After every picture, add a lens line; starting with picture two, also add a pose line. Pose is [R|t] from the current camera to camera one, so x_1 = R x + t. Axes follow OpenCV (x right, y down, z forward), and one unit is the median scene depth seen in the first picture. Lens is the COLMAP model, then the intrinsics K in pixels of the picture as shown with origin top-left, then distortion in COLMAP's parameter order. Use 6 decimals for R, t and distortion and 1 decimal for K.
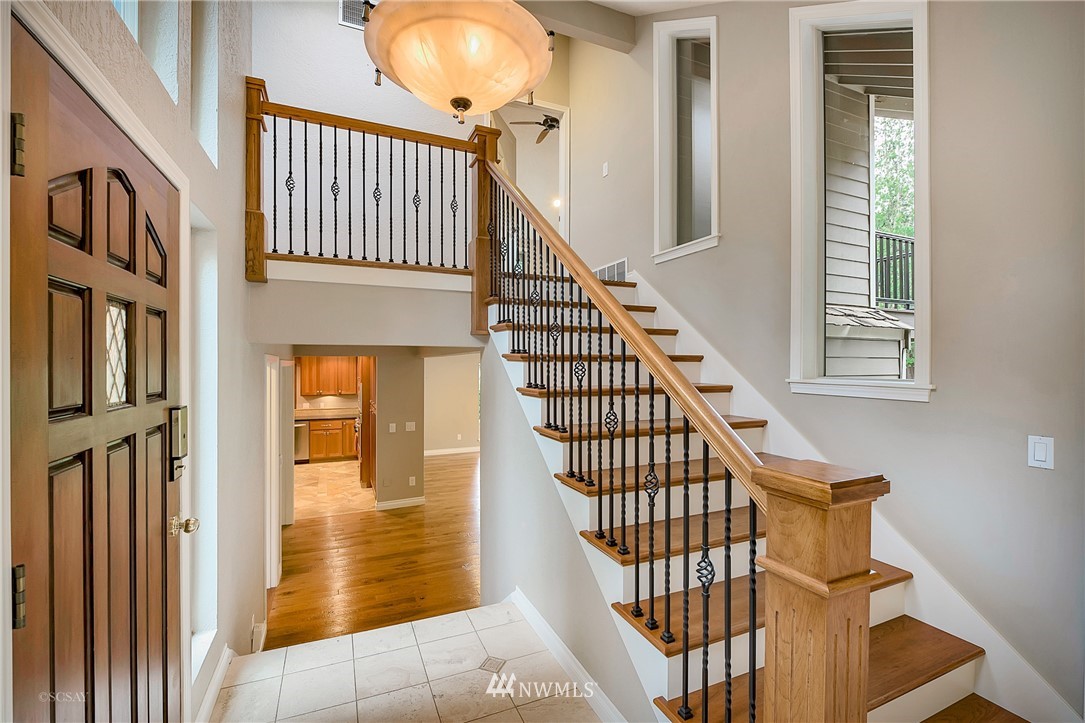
lens RADIAL K [[477.8, 0, 546.3], [0, 477.8, 361.7], [0, 0, 1]] dist [-0.010472, 0.000107]
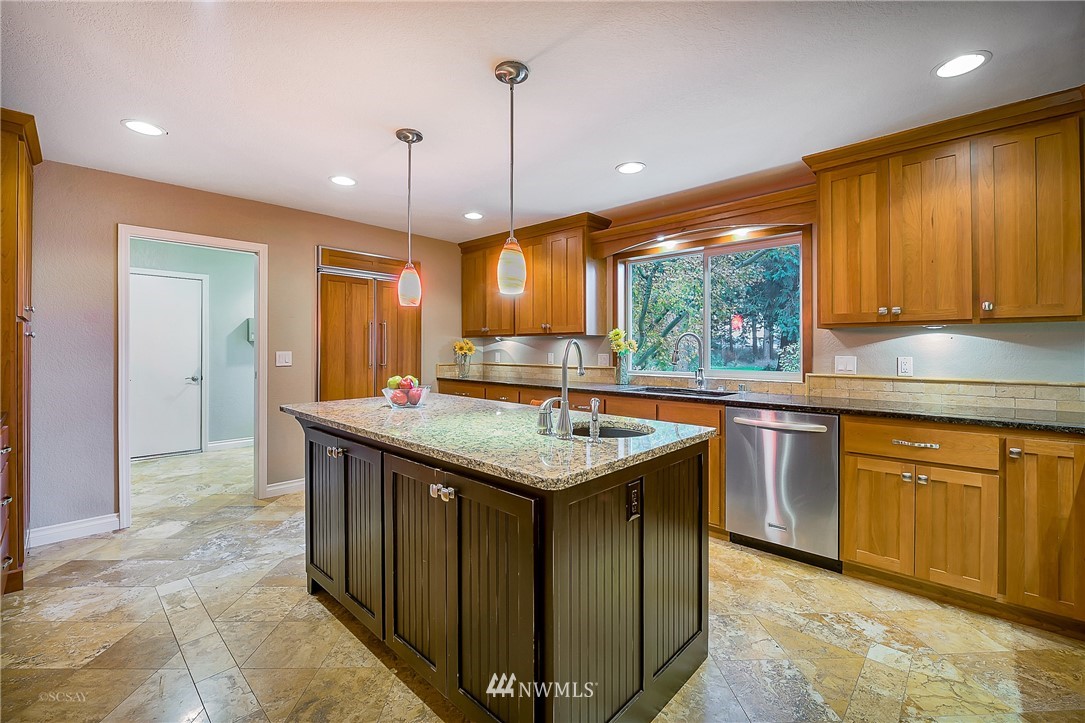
lens RADIAL K [[461.9, 0, 543.8], [0, 461.9, 347.2], [0, 0, 1]] dist [-0.010067, -0.001056]
pose [[0.377917, 0.001027, -0.925839, -0.314462], [-0.001282, 0.999999, 0.000586, 0.084025], [0.925839, 0.000966, 0.377918, 0.729025]]
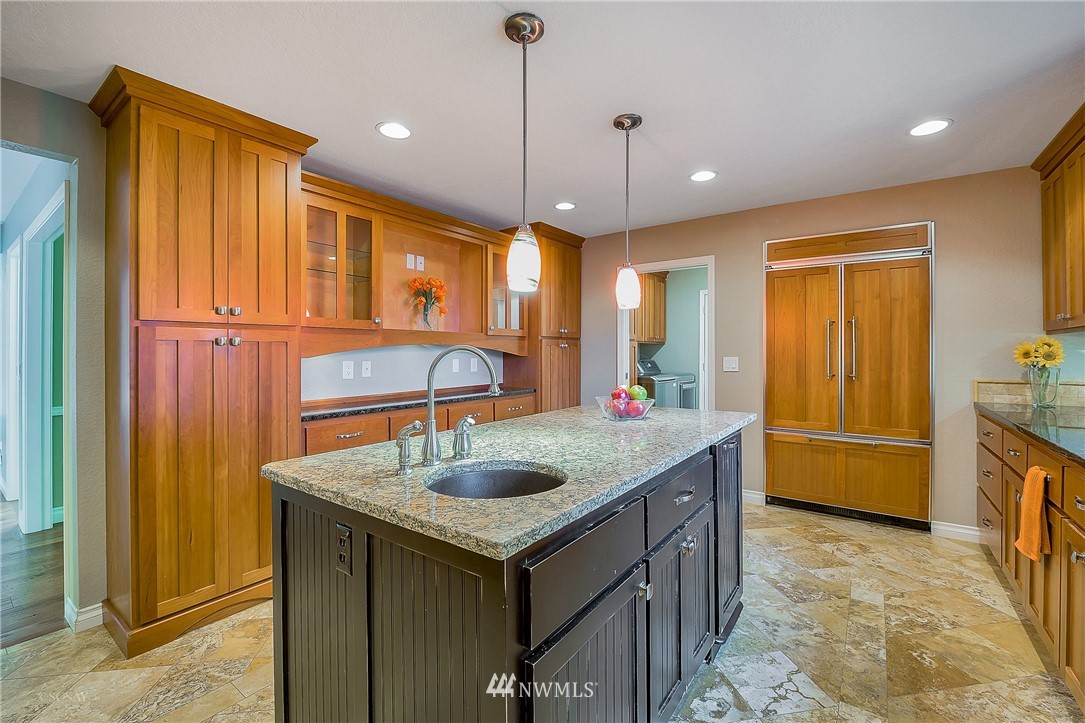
lens RADIAL K [[461.9, 0, 537.6], [0, 461.9, 351.9], [0, 0, 1]] dist [-0.010067, -0.001056]
pose [[-0.874753, 0.003542, -0.484556, -0.419613], [0.004546, 0.999989, -0.000898, 0.083269], [0.484548, -0.002988, -0.874760, 0.924814]]
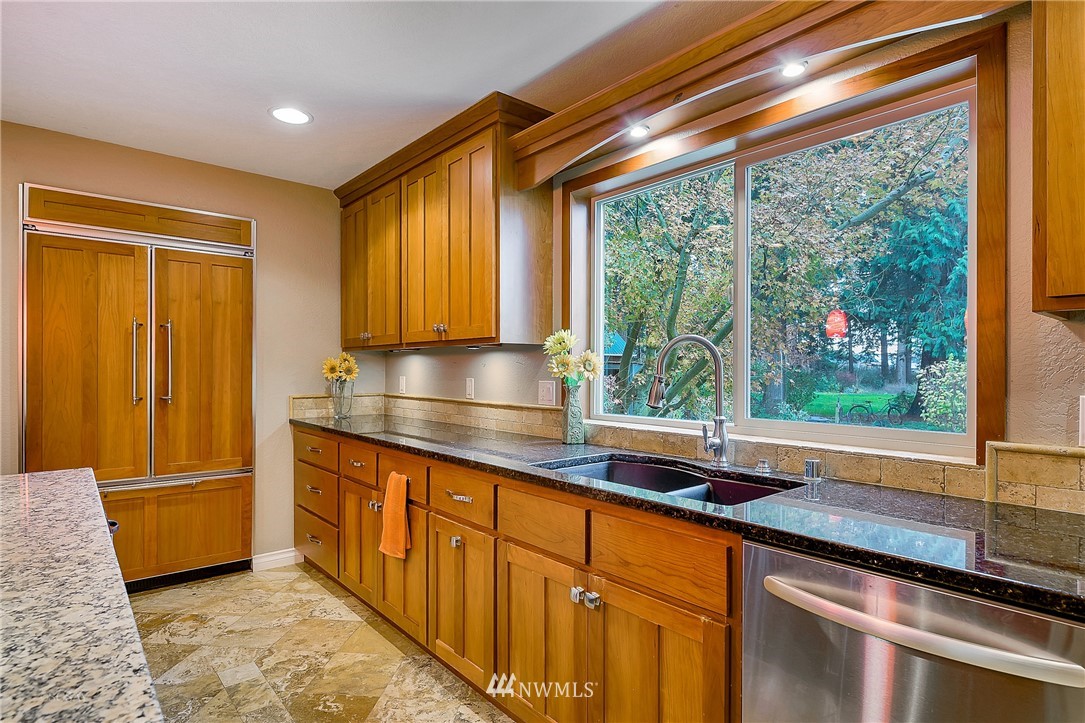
lens RADIAL K [[571.8, 0, 544.6], [0, 571.8, 370.7], [0, 0, 1]] dist [-0.009555, -0.000682]
pose [[0.273521, 0.008526, -0.961828, -0.424939], [-0.001917, 0.999964, 0.008319, 0.083396], [0.961864, -0.000432, 0.273527, 0.860452]]
